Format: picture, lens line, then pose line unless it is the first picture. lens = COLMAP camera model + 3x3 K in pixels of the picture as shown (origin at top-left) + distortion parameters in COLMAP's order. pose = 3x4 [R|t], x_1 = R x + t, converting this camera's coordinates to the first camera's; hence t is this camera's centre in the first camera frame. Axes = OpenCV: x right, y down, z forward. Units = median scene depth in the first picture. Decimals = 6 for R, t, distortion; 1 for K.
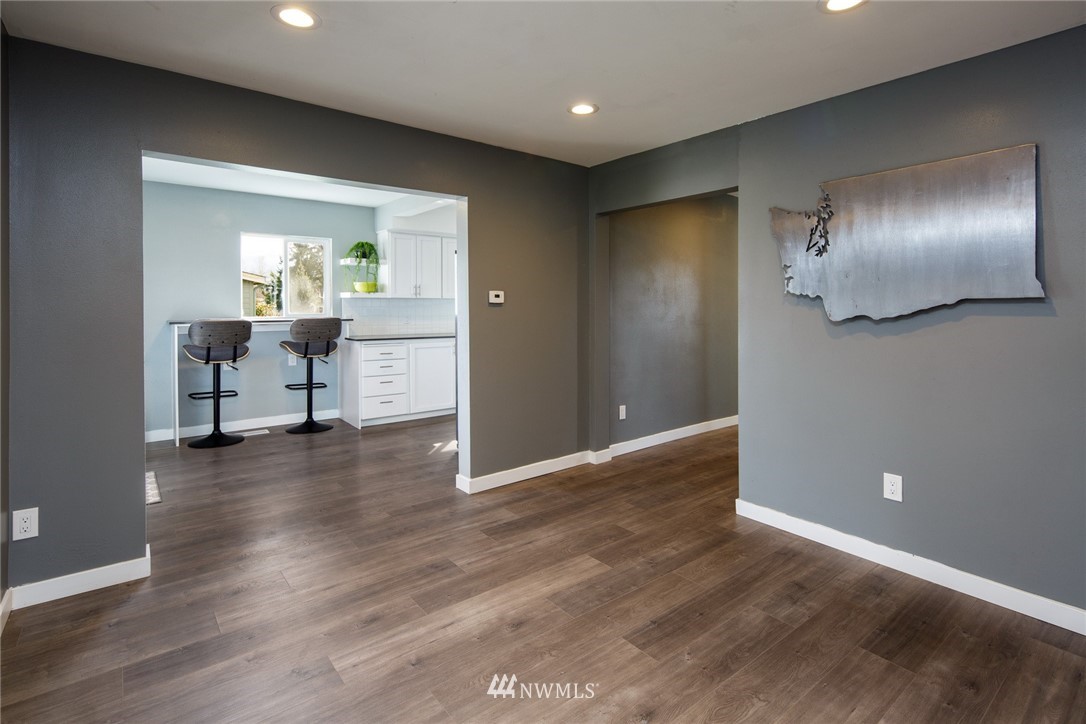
lens RADIAL K [[528.6, 0, 541.8], [0, 528.6, 308.3], [0, 0, 1]] dist [-0.000730, -0.002353]
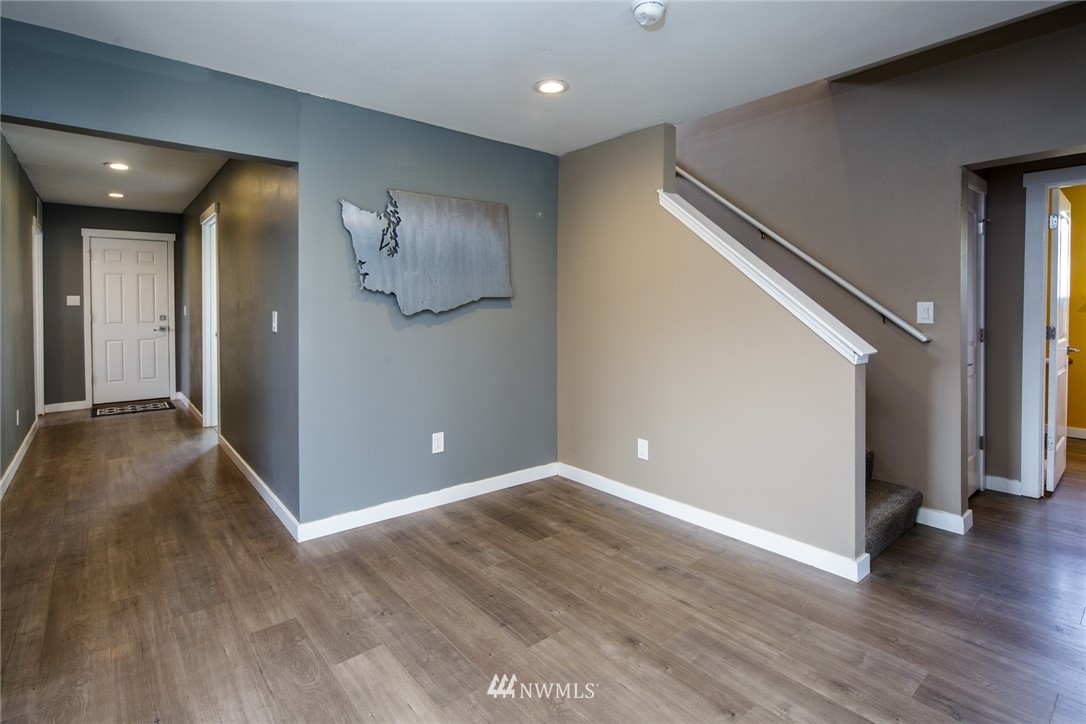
lens RADIAL K [[528.6, 0, 541.0], [0, 528.6, 309.0], [0, 0, 1]] dist [-0.000730, -0.002353]
pose [[-0.028743, -0.011183, 0.999524, -0.606216], [0.003549, 0.999930, 0.011289, -0.000895], [-0.999581, 0.003872, -0.028701, 0.761355]]
